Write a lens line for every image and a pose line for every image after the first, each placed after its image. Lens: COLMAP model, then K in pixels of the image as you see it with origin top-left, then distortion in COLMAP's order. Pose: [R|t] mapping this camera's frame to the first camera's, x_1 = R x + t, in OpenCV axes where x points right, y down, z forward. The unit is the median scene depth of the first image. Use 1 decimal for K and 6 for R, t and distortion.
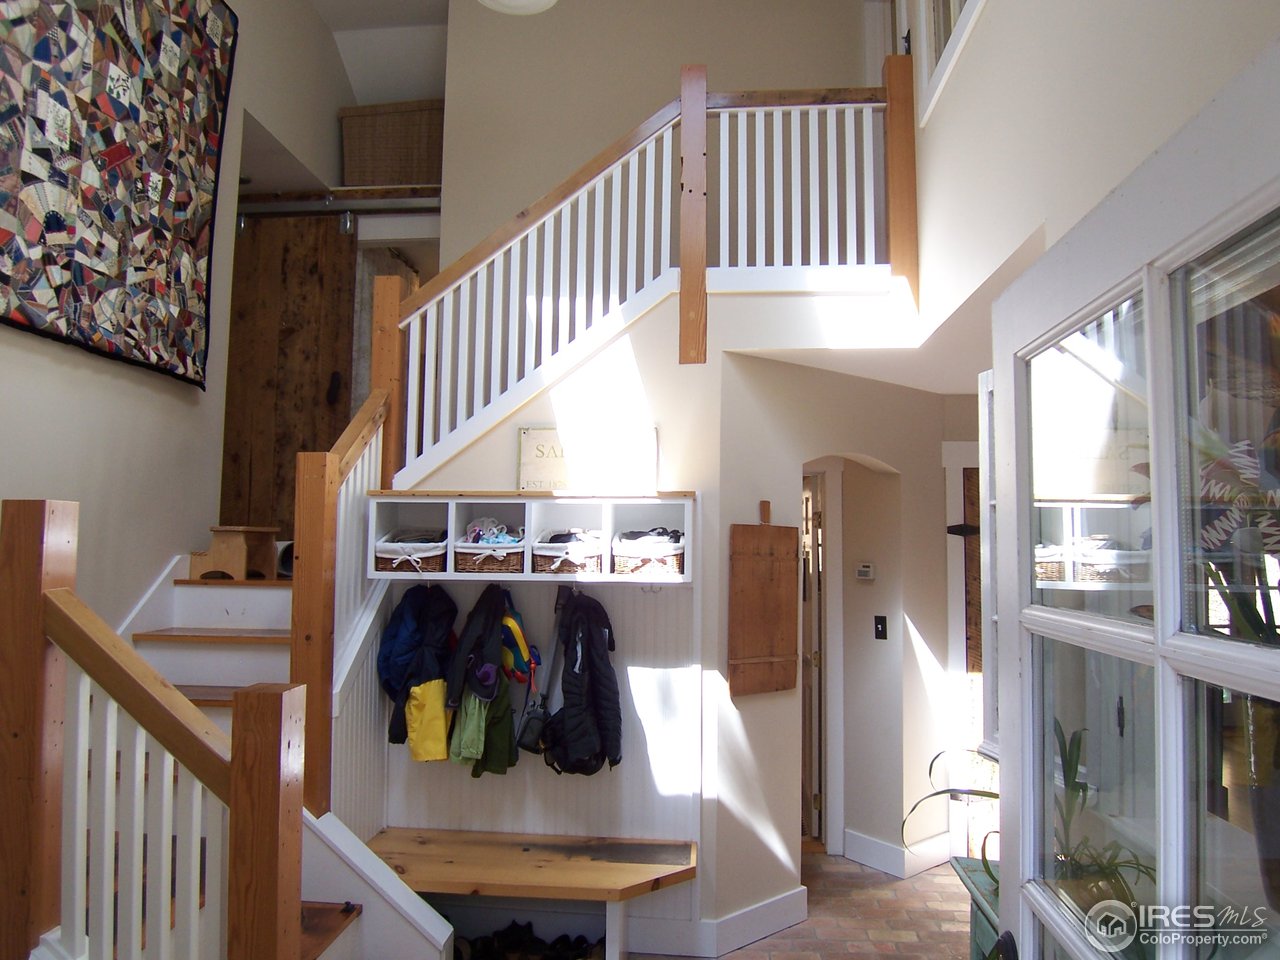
lens RADIAL K [[868.9, 0, 640.0], [0, 868.9, 480.0], [0, 0, 1]] dist [-0.035001, -0.004657]
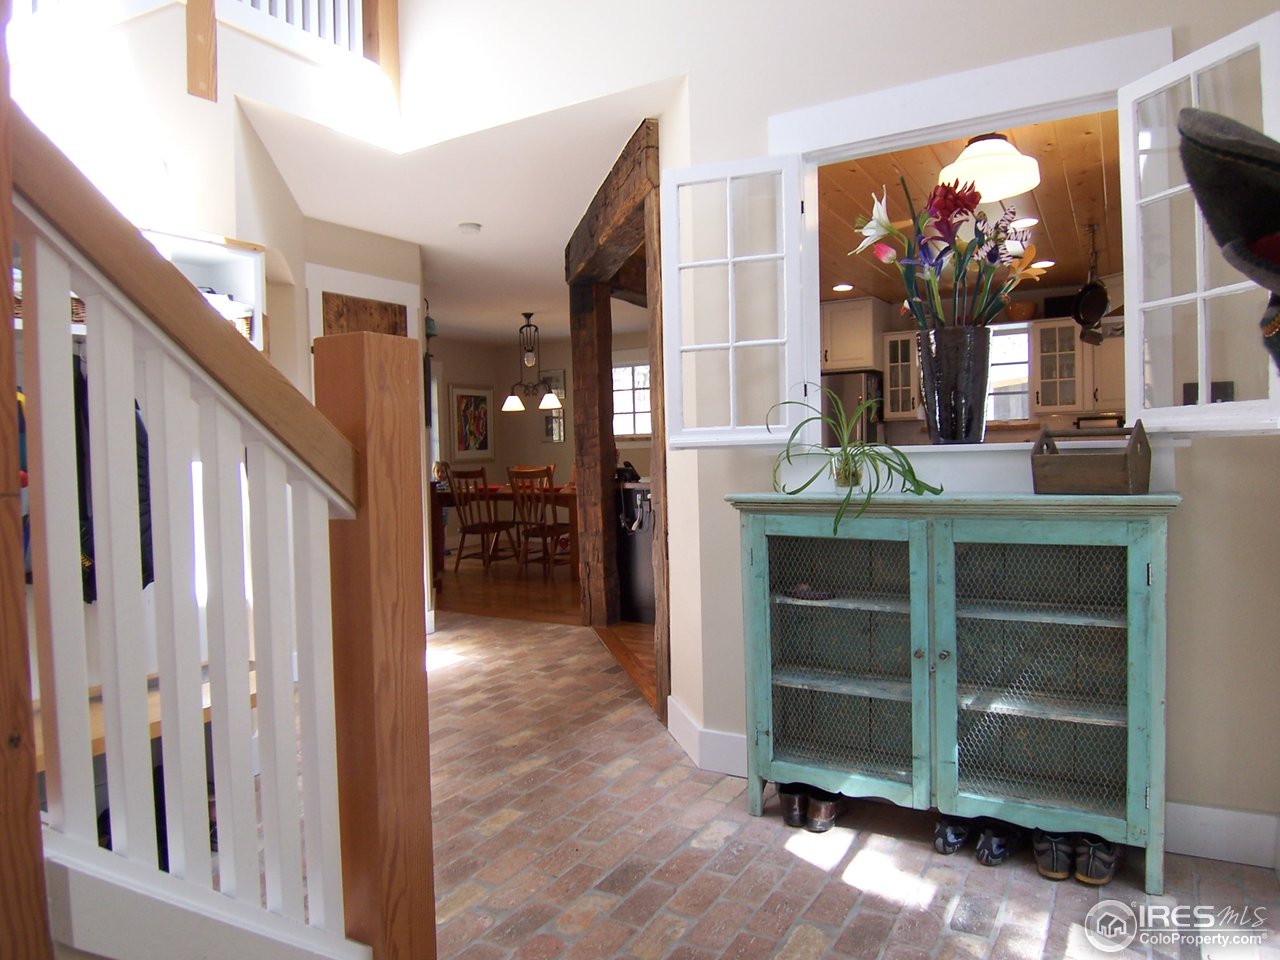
lens RADIAL K [[868.9, 0, 640.0], [0, 868.9, 480.0], [0, 0, 1]] dist [-0.035001, -0.004657]
pose [[0.435236, -0.045139, 0.899184, -0.601072], [-0.039591, 0.996817, 0.069203, 0.184410], [-0.899446, -0.065719, 0.432063, 0.299598]]
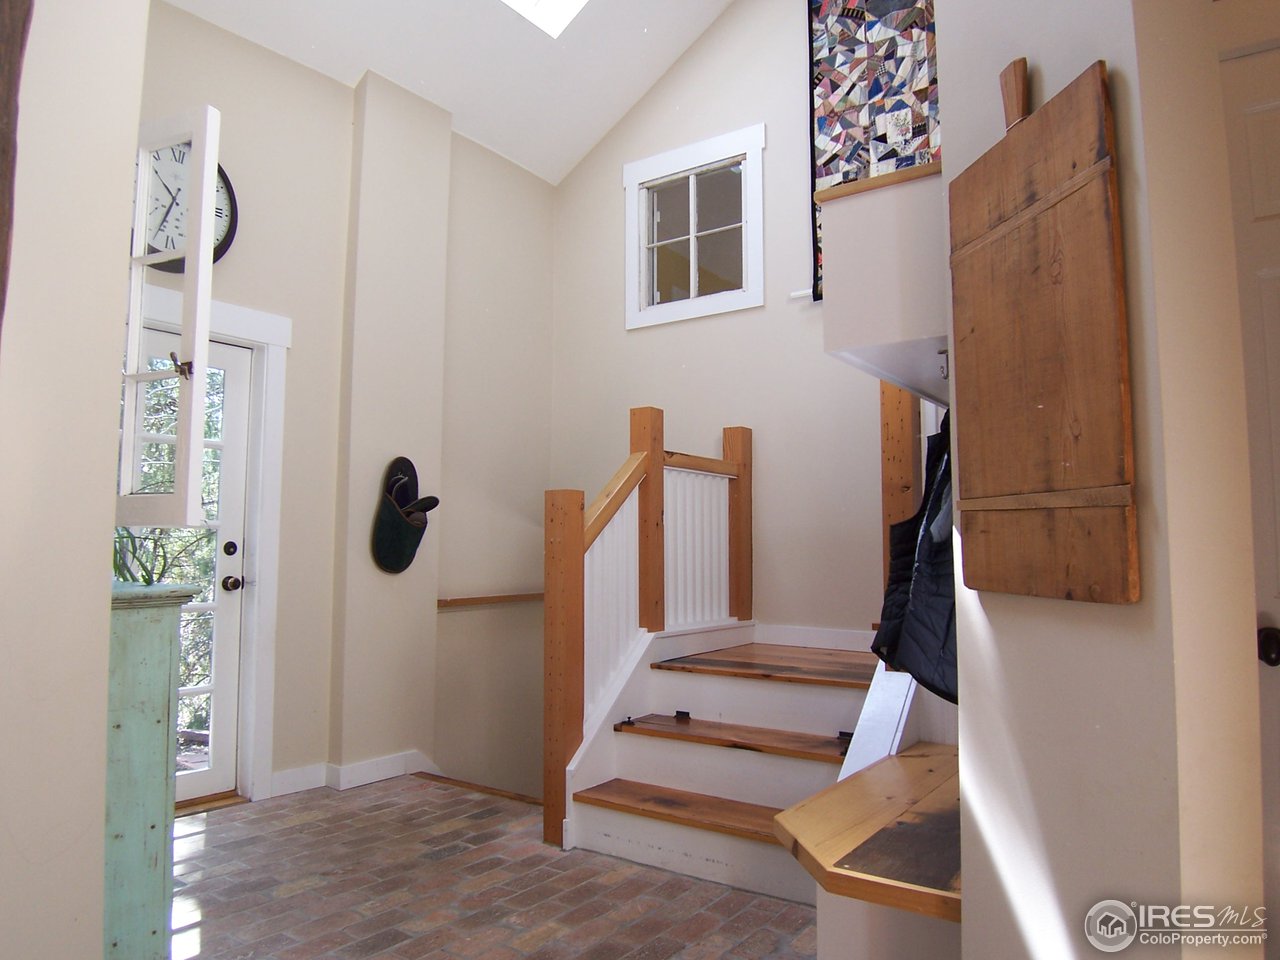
lens RADIAL K [[868.9, 0, 640.0], [0, 868.9, 480.0], [0, 0, 1]] dist [-0.035001, -0.004657]
pose [[-0.514093, -0.082439, -0.853763, 0.627918], [0.058701, 0.989655, -0.130908, 0.283194], [0.855723, -0.117416, -0.503936, 1.255736]]
